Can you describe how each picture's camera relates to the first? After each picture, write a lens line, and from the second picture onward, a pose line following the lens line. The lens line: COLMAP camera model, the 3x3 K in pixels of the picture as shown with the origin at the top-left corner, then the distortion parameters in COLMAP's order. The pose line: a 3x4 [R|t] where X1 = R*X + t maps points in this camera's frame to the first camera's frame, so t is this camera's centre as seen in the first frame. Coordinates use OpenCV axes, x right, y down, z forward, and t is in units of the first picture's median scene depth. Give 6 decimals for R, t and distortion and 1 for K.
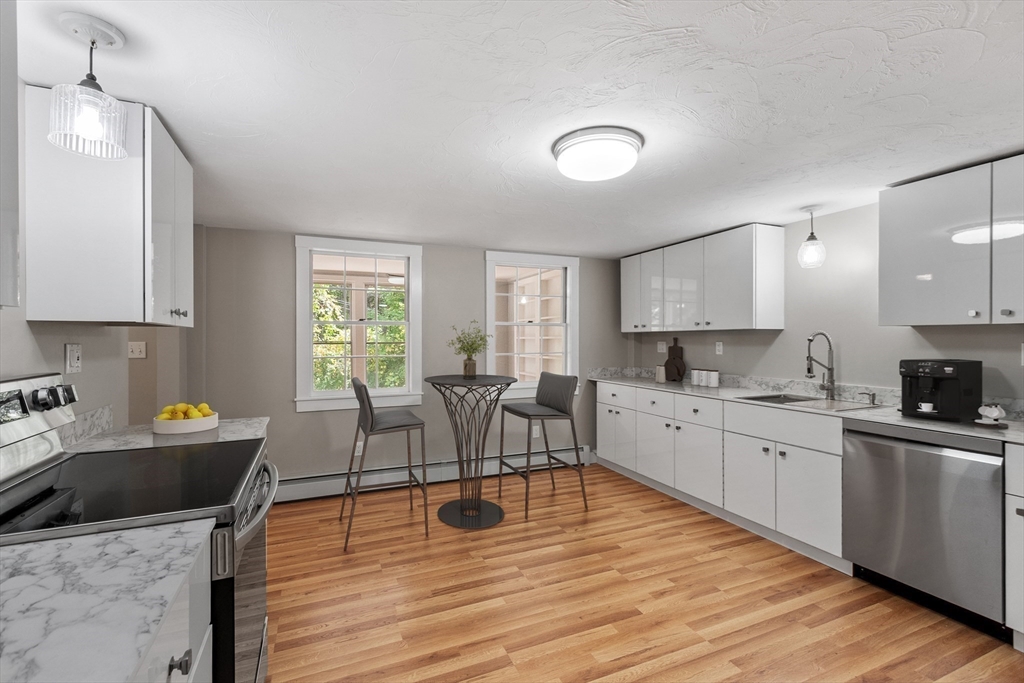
lens RADIAL K [[447.0, 0, 506.1], [0, 447.0, 341.8], [0, 0, 1]] dist [0.003075, 0.000268]
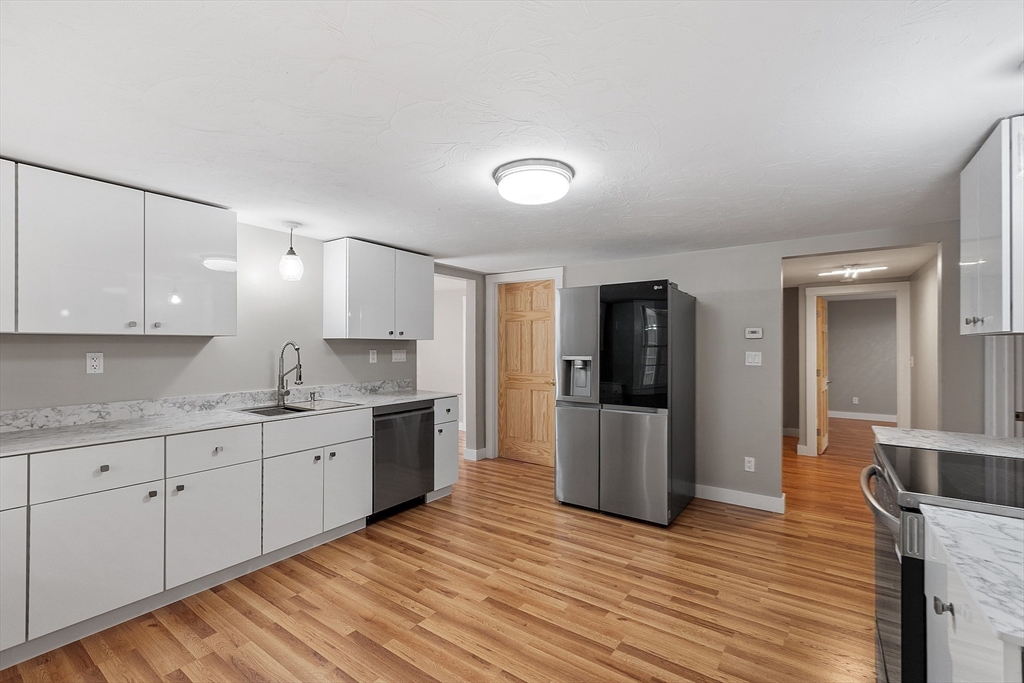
lens RADIAL K [[447.0, 0, 506.7], [0, 447.0, 341.6], [0, 0, 1]] dist [0.003075, 0.000268]
pose [[-0.520381, 0.010659, 0.853867, -0.513596], [0.006814, 0.999942, -0.008330, -0.009251], [-0.853907, 0.001483, -0.520424, 1.180320]]
